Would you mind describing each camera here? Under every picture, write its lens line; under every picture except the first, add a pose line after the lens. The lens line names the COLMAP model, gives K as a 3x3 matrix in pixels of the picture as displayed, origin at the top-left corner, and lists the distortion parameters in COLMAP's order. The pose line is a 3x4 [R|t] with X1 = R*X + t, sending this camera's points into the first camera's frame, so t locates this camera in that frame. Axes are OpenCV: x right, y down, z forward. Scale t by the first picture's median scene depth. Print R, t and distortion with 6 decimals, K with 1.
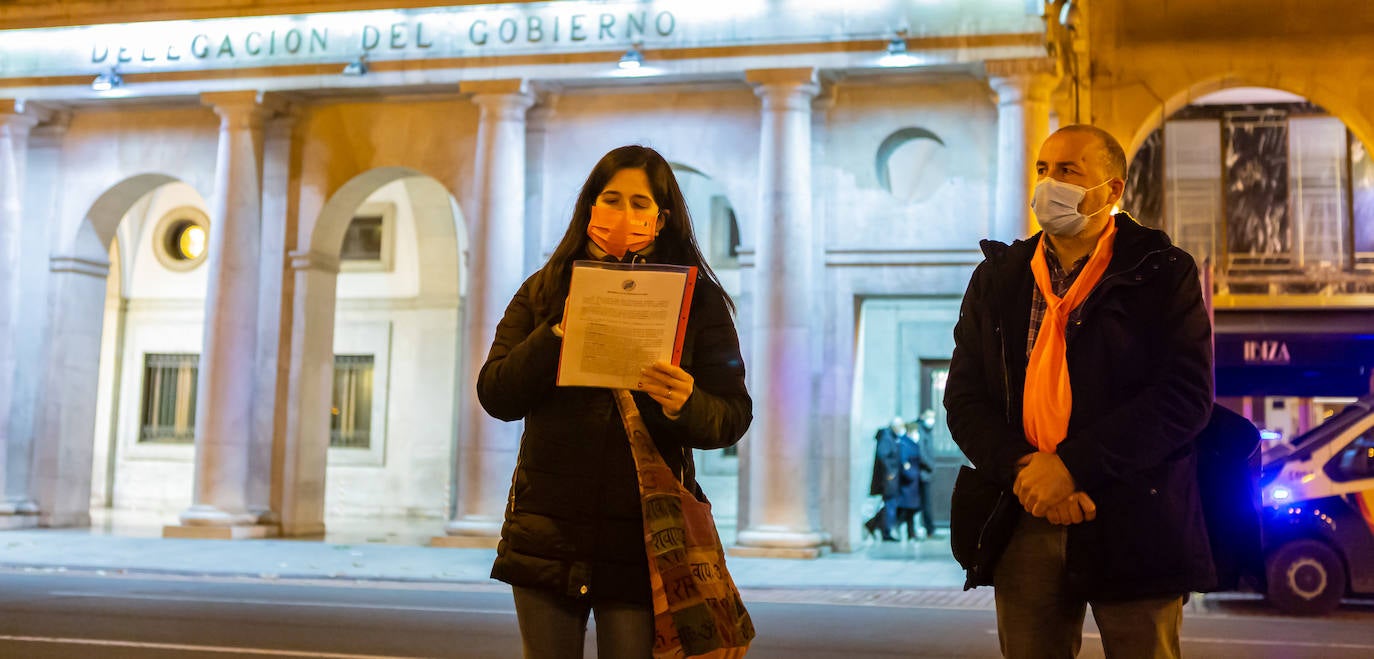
lens RADIAL K [[1725.9, 0, 684.7], [0, 1725.9, 206.1], [0, 0, 1]] dist [-0.008539, -0.055756]
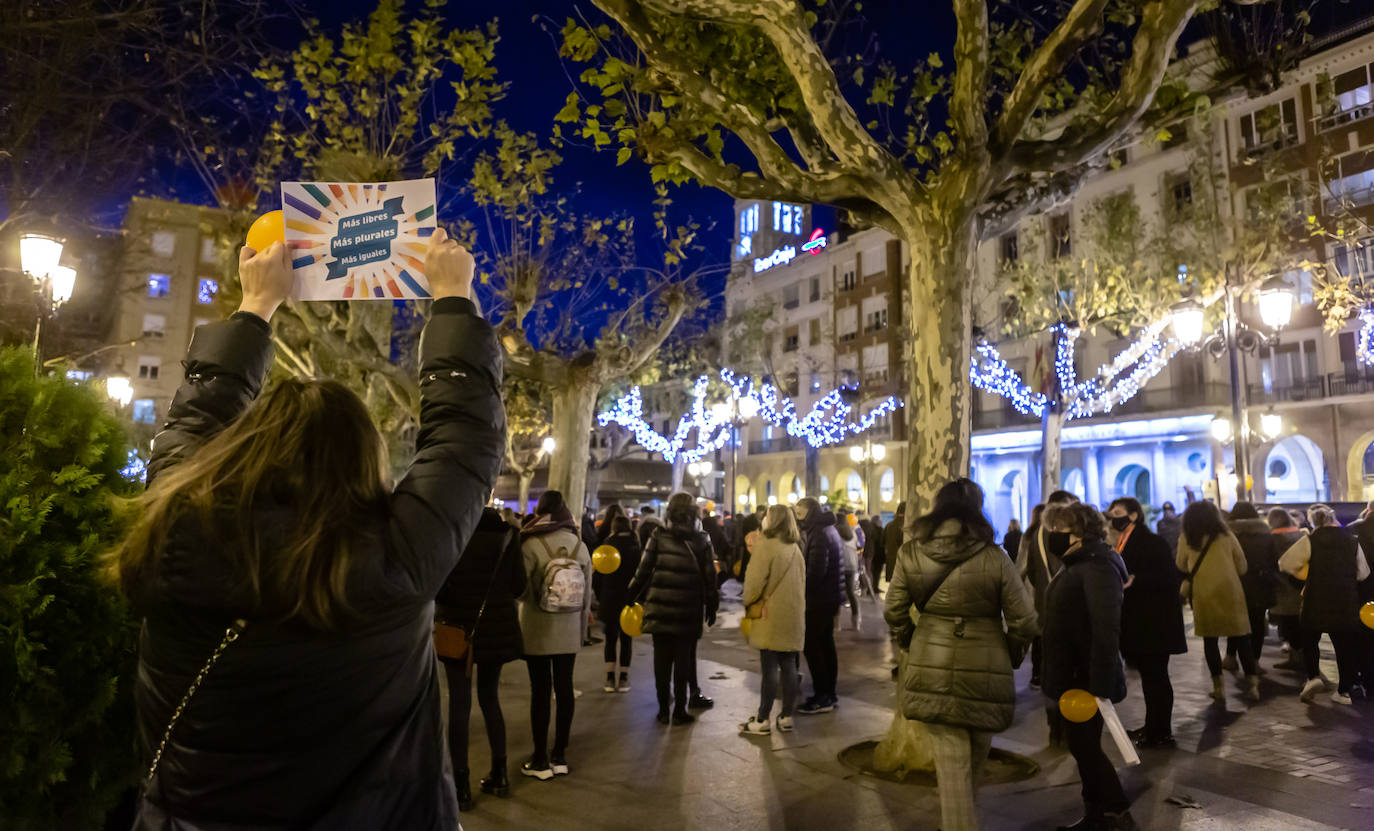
lens RADIAL K [[942.5, 0, 687.0], [0, 942.5, 415.5], [0, 0, 1]] dist [0.002008, 0.000399]
pose [[0.676476, -0.095134, -0.730294, 0.844489], [0.106388, 0.993844, -0.030918, -0.173059], [0.728740, -0.056780, 0.682433, -1.100862]]
